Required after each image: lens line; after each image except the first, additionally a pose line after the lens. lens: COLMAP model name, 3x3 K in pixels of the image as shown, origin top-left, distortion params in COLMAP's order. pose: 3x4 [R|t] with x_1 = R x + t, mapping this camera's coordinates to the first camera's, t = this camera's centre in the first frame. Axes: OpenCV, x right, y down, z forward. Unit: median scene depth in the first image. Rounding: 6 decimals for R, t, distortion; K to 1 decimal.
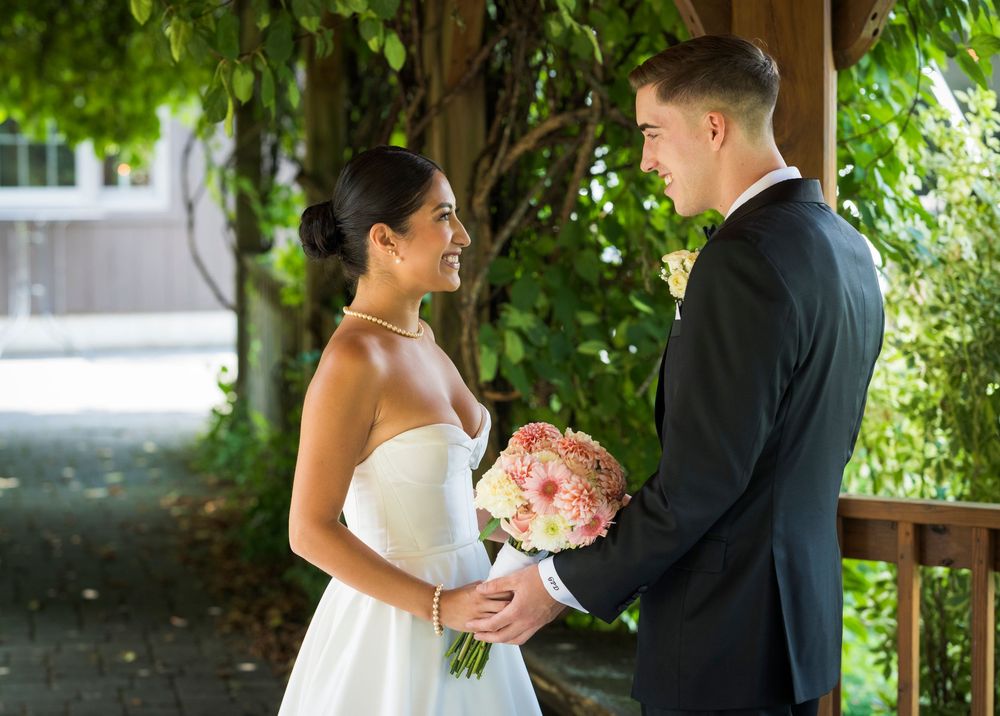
lens RADIAL K [[2562.3, 0, 457.5], [0, 2562.3, 370.9], [0, 0, 1]] dist [-0.006130, 0.000000]
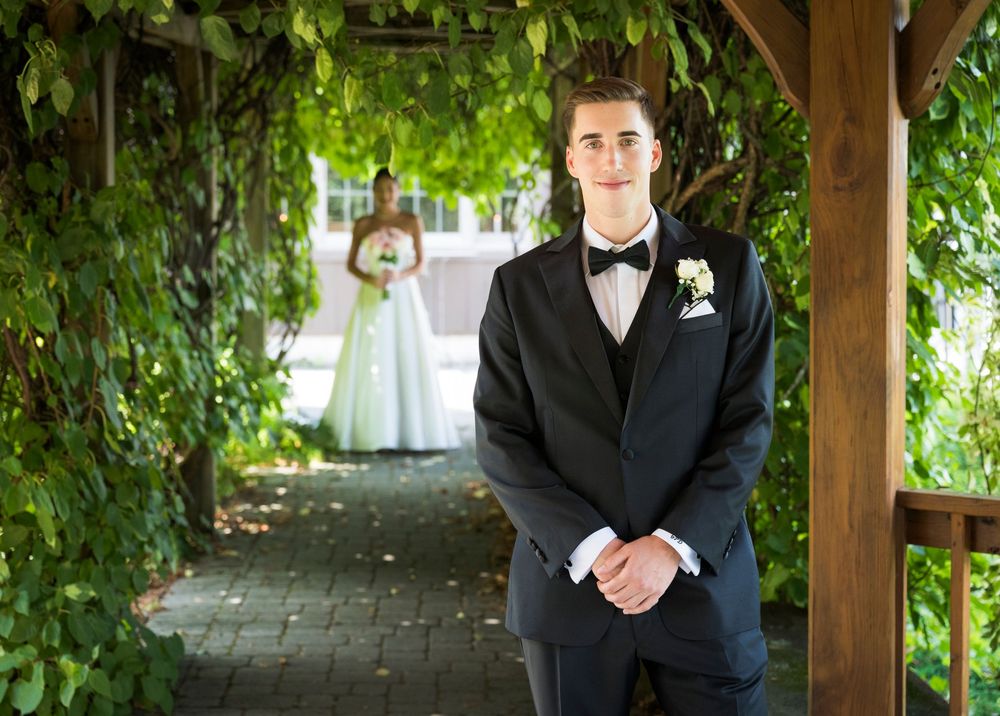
lens RADIAL K [[2065.7, 0, 509.8], [0, 2065.7, 361.8], [0, 0, 1]] dist [0.024629, 0.000000]
pose [[0.989604, 0.015386, -0.142991, 0.104226], [-0.016875, 0.999815, -0.009206, 0.003030], [0.142822, 0.011524, 0.989681, 0.056338]]
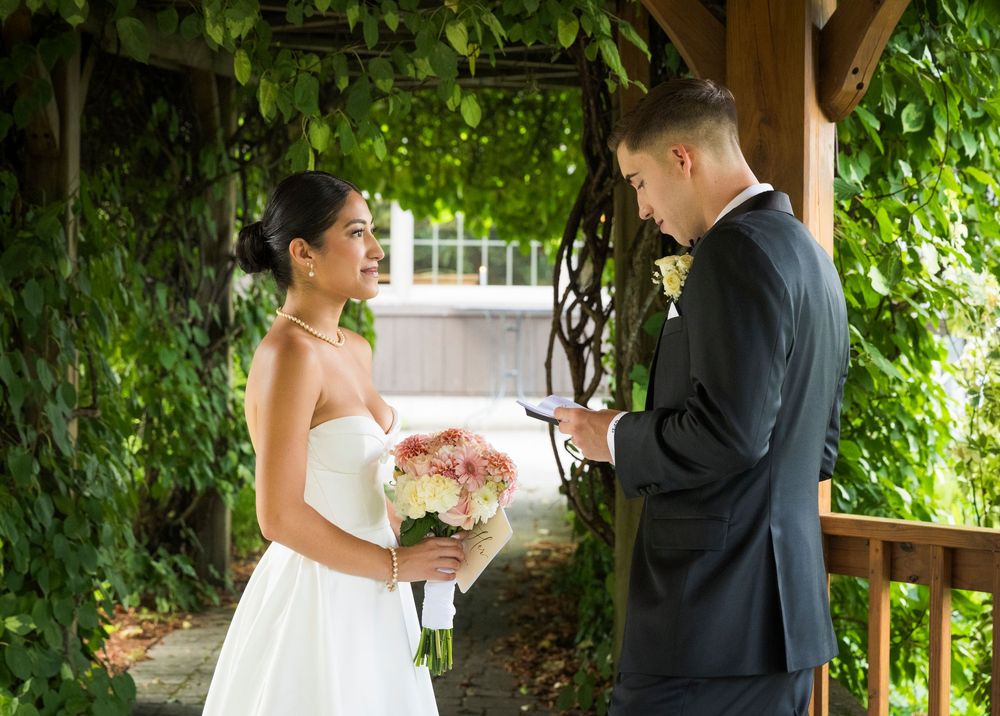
lens RADIAL K [[2258.5, 0, 502.2], [0, 2258.5, 355.1], [0, 0, 1]] dist [0.020272, 0.000000]
pose [[0.975241, 0.020956, -0.220151, 0.220475], [-0.031875, 0.998425, -0.046163, 0.029524], [0.218837, 0.052037, 0.974373, 0.039020]]
